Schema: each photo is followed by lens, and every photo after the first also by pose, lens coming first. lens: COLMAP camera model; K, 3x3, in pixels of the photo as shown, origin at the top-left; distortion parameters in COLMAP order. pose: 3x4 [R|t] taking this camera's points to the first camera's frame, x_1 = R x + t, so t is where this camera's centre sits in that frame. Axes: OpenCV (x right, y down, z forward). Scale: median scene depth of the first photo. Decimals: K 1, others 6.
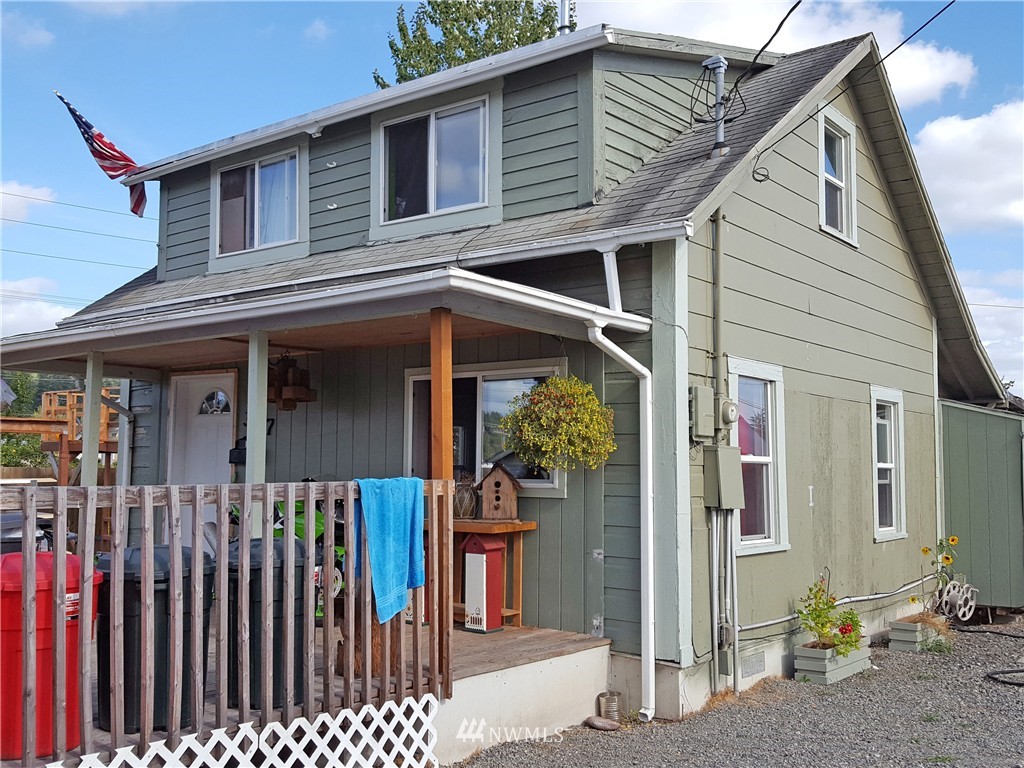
lens RADIAL K [[1016.6, 0, 512.9], [0, 1016.6, 379.1], [0, 0, 1]] dist [0.200426, -0.576376]
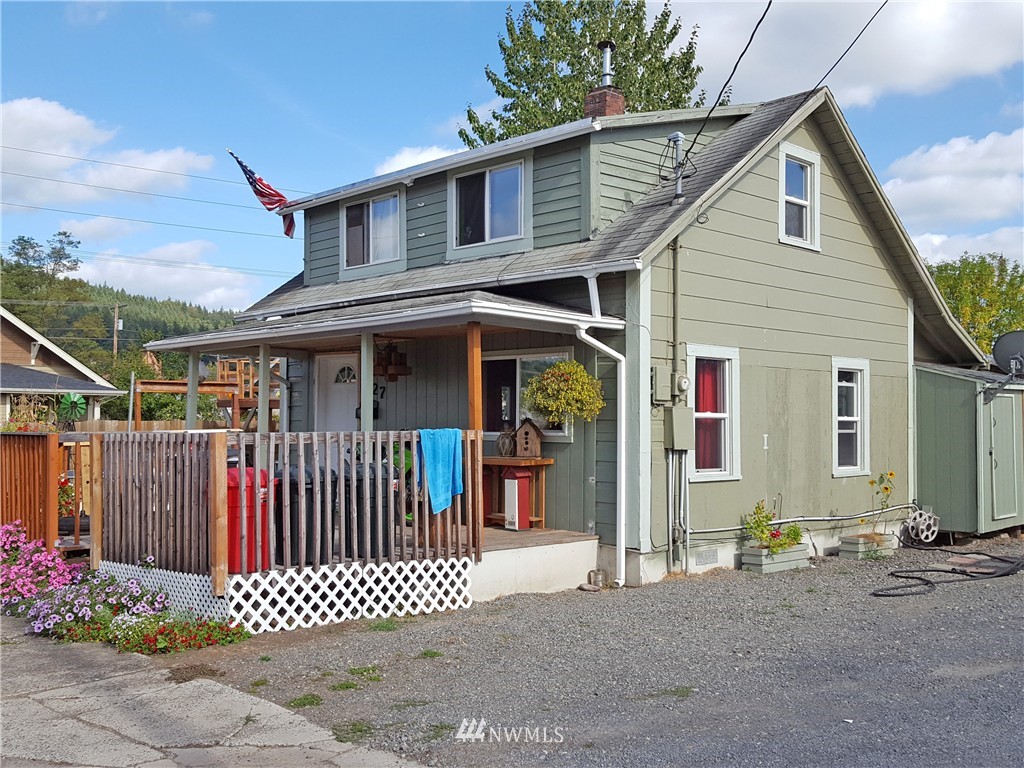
lens RADIAL K [[1009.2, 0, 489.0], [0, 1009.2, 386.7], [0, 0, 1]] dist [0.154311, -0.410607]
pose [[0.987774, -0.007976, -0.155690, 0.158929], [0.016256, 0.998516, 0.051983, -0.040775], [0.155044, -0.053878, 0.986437, -0.443686]]
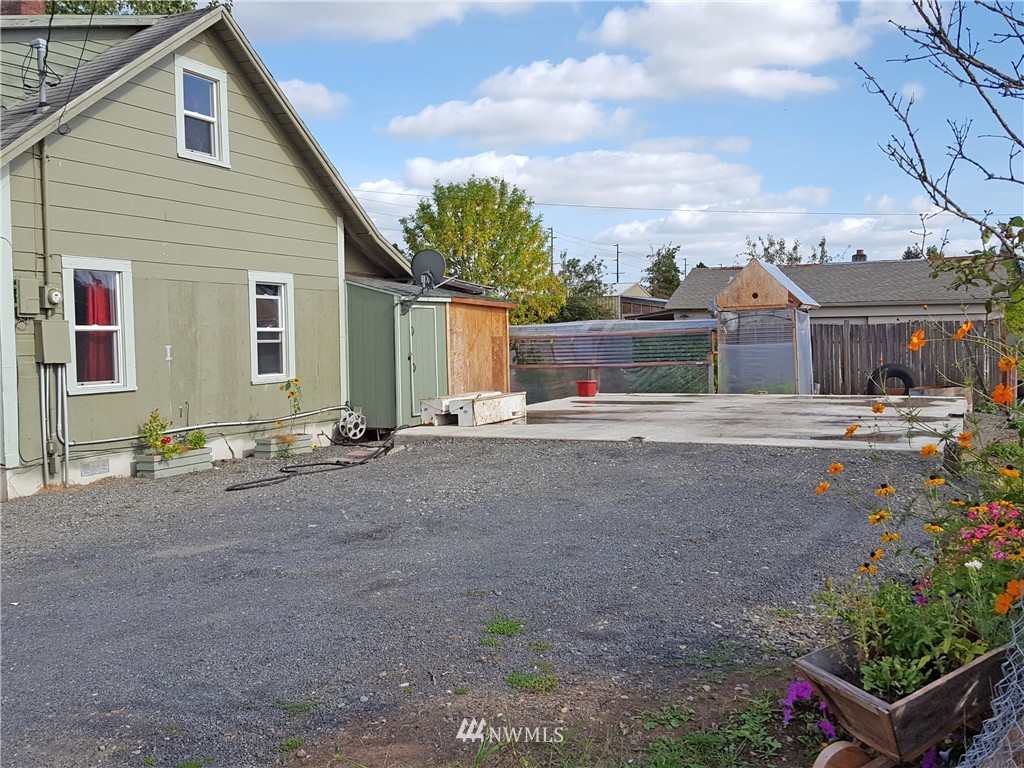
lens RADIAL K [[1020.9, 0, 512.0], [0, 1020.9, 384.0], [0, 0, 1]] dist [0.234880, -0.563621]
pose [[0.970090, -0.035491, 0.240138, 0.463508], [0.002488, 0.990656, 0.136364, -0.042743], [-0.242733, -0.131688, 0.961113, -0.561805]]
